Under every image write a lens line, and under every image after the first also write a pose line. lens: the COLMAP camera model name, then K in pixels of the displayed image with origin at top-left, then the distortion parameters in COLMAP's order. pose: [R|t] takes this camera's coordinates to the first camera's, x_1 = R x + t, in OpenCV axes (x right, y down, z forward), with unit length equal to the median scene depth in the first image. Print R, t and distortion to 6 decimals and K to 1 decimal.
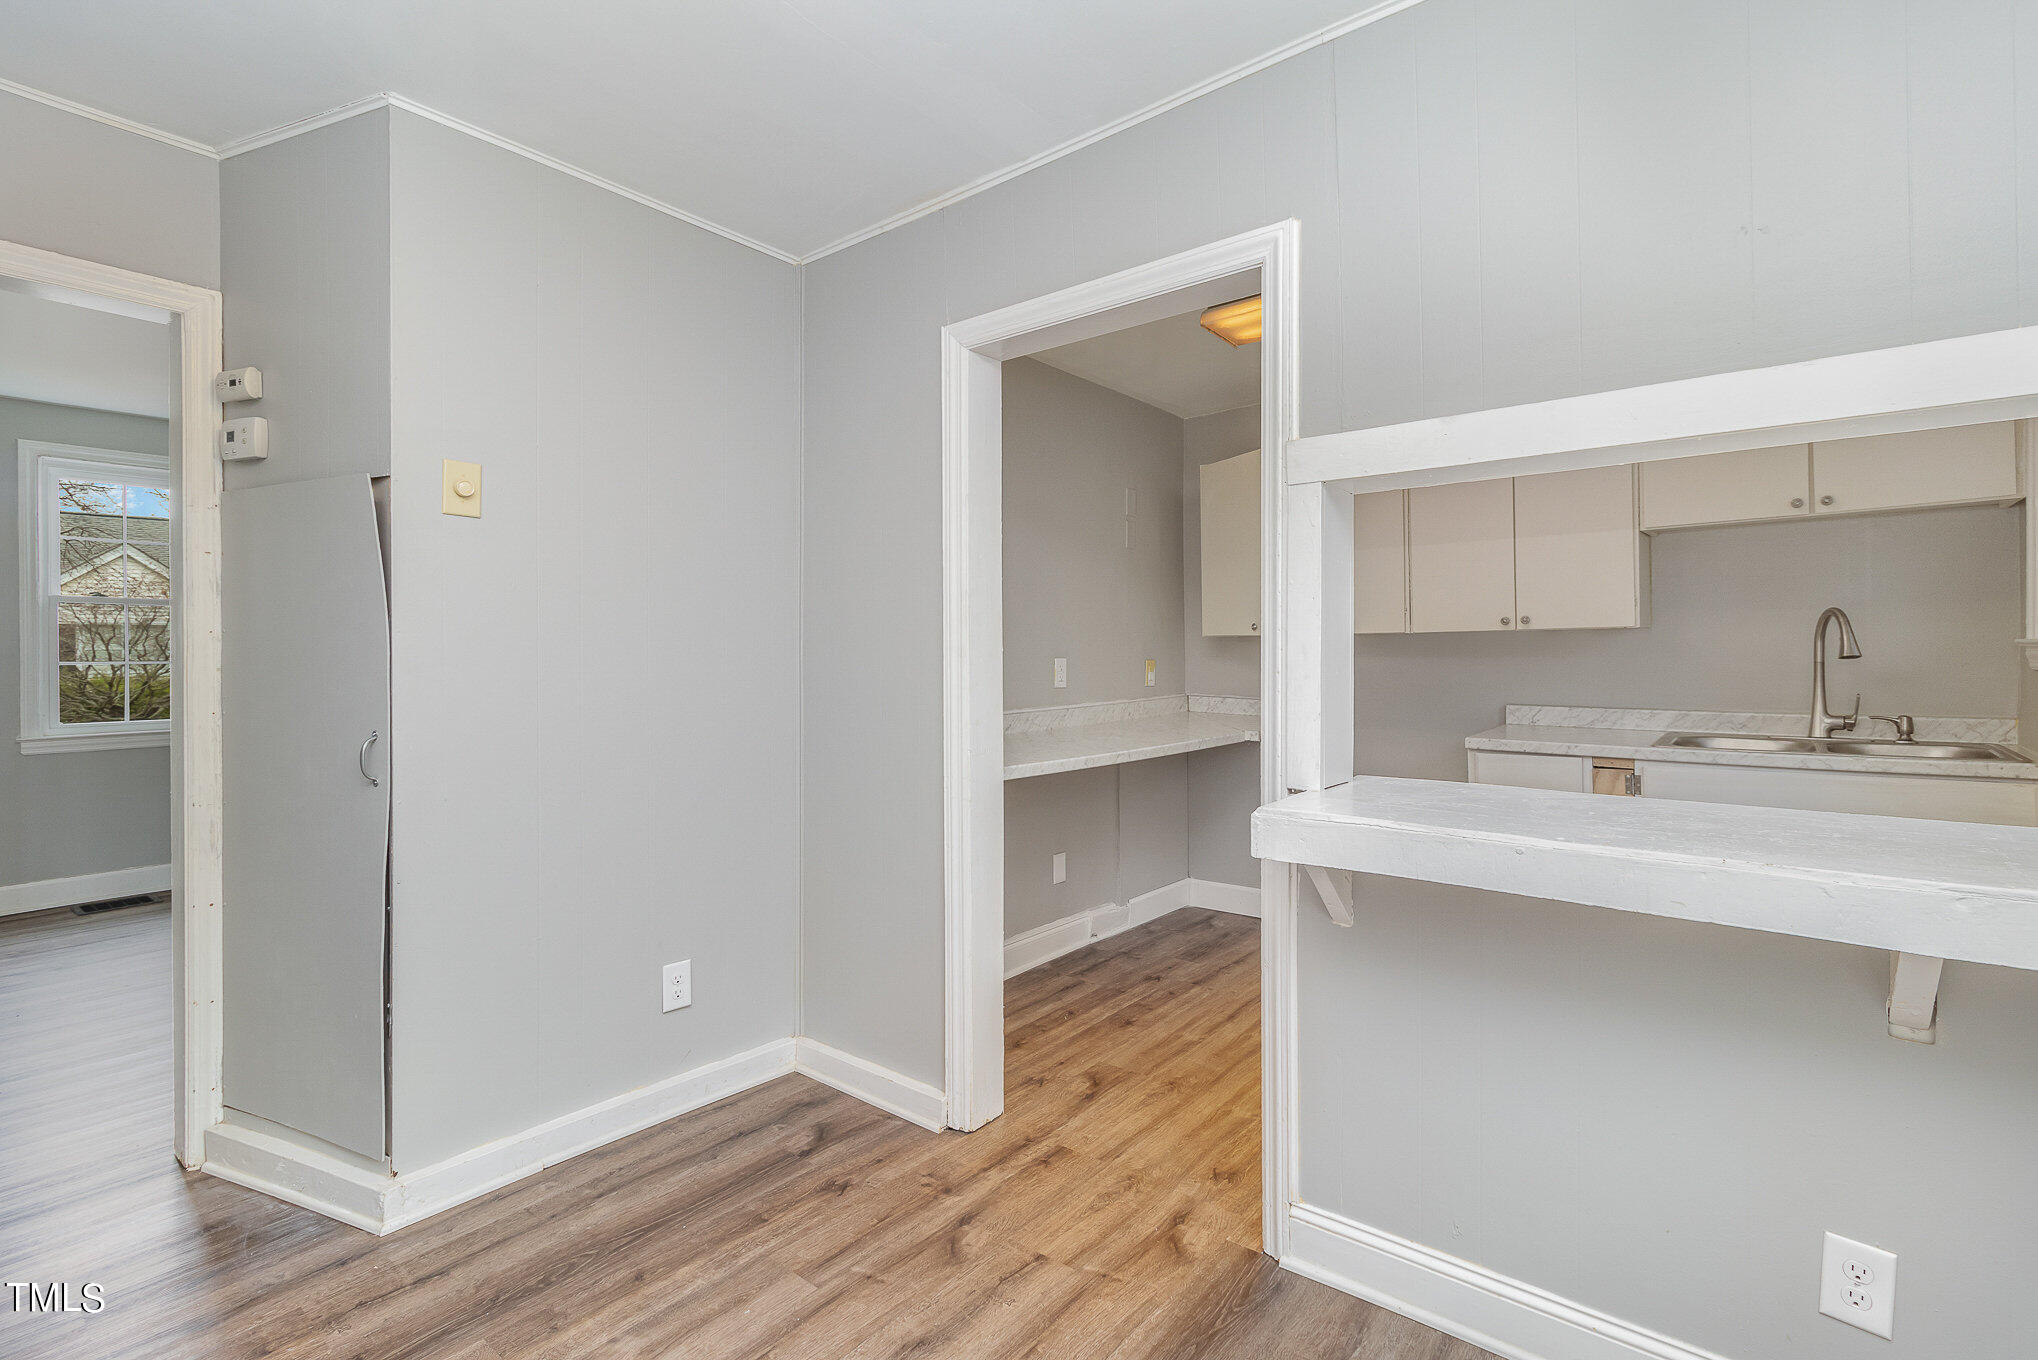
lens RADIAL K [[940.0, 0, 1029.6], [0, 940.0, 656.3], [0, 0, 1]] dist [0.002163, 0.000459]
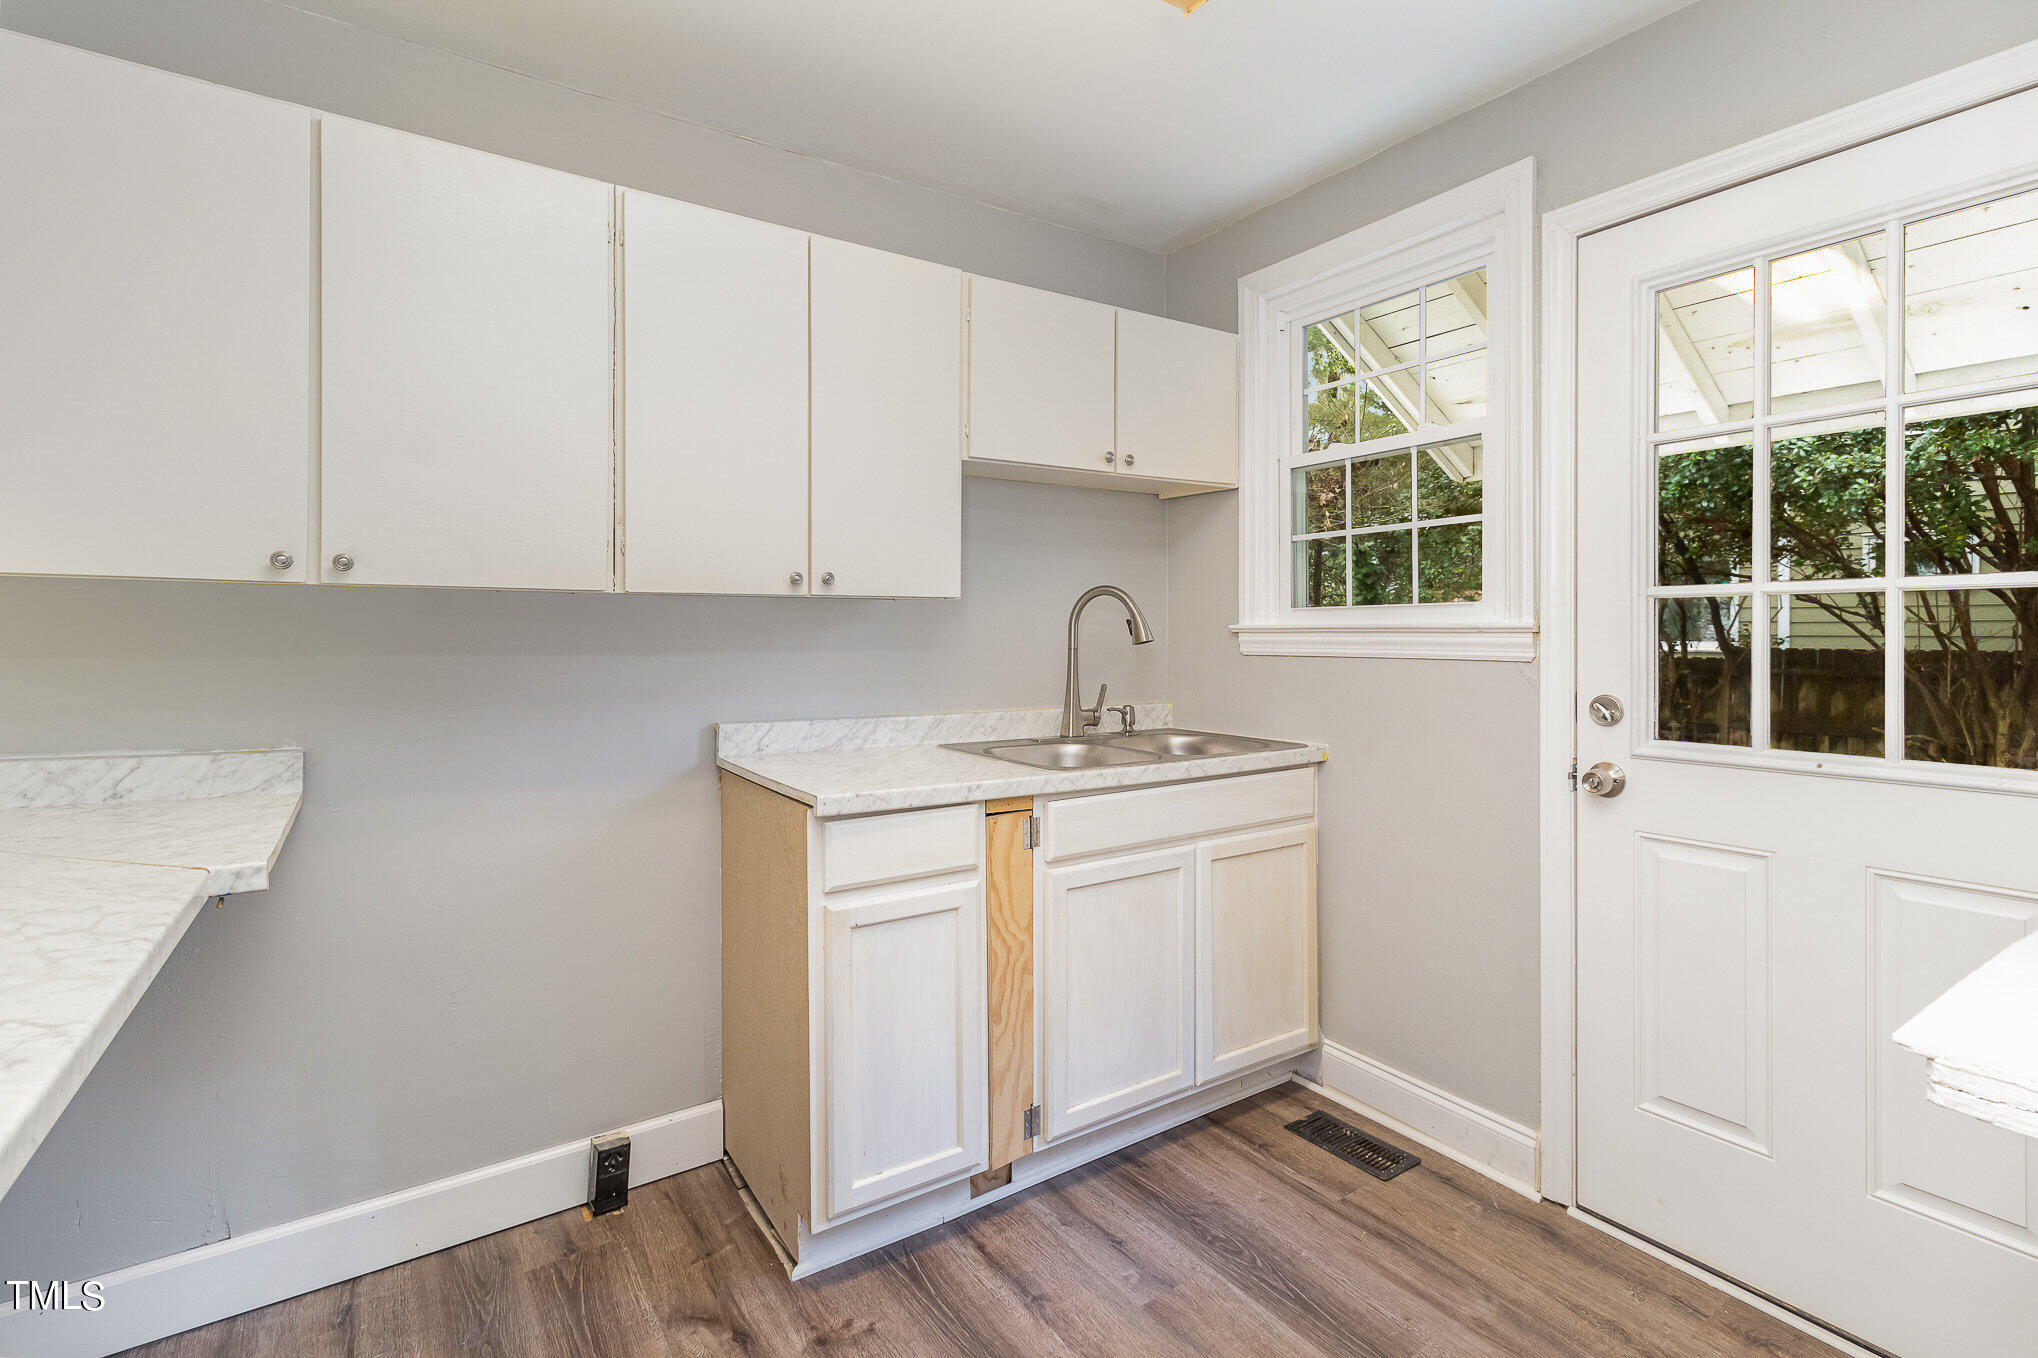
lens RADIAL K [[954.2, 0, 1047.8], [0, 954.2, 642.4], [0, 0, 1]] dist [0.003097, -0.000198]
pose [[0.278884, 0.003778, 0.960317, -0.004834], [0.000547, 0.999991, -0.004093, 0.003952], [-0.960325, 0.001667, 0.278879, 0.797608]]
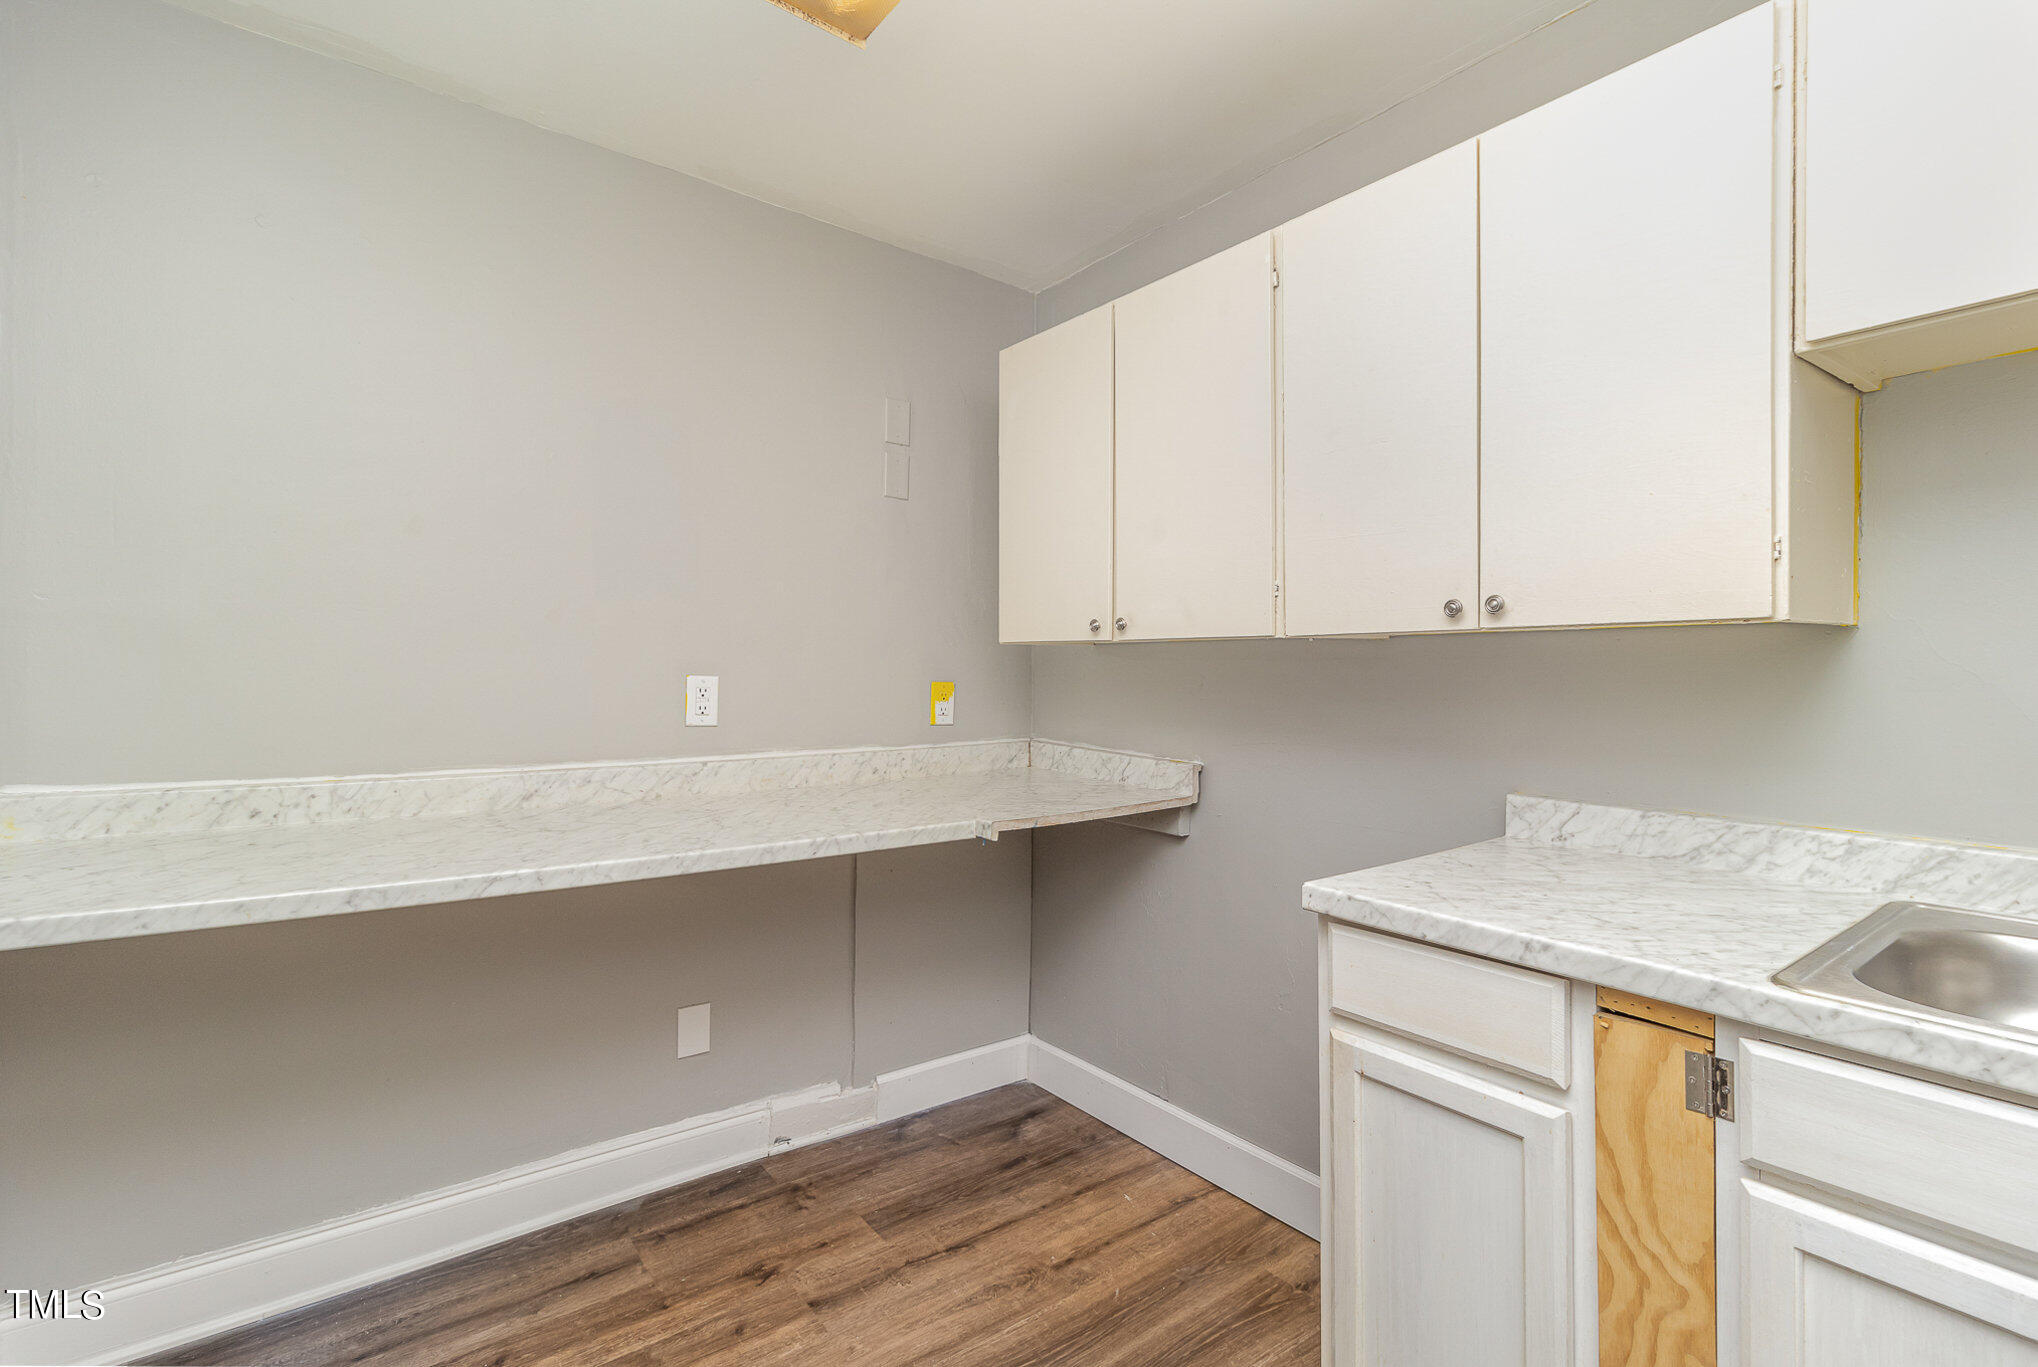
lens RADIAL K [[942.7, 0, 1024.3], [0, 942.7, 678.9], [0, 0, 1]] dist [0.002032, 0.000581]
pose [[0.972288, 0.020797, -0.232860, 0.478602], [-0.019630, 0.999780, 0.007327, -0.005411], [0.232961, -0.002553, 0.972483, 0.616266]]
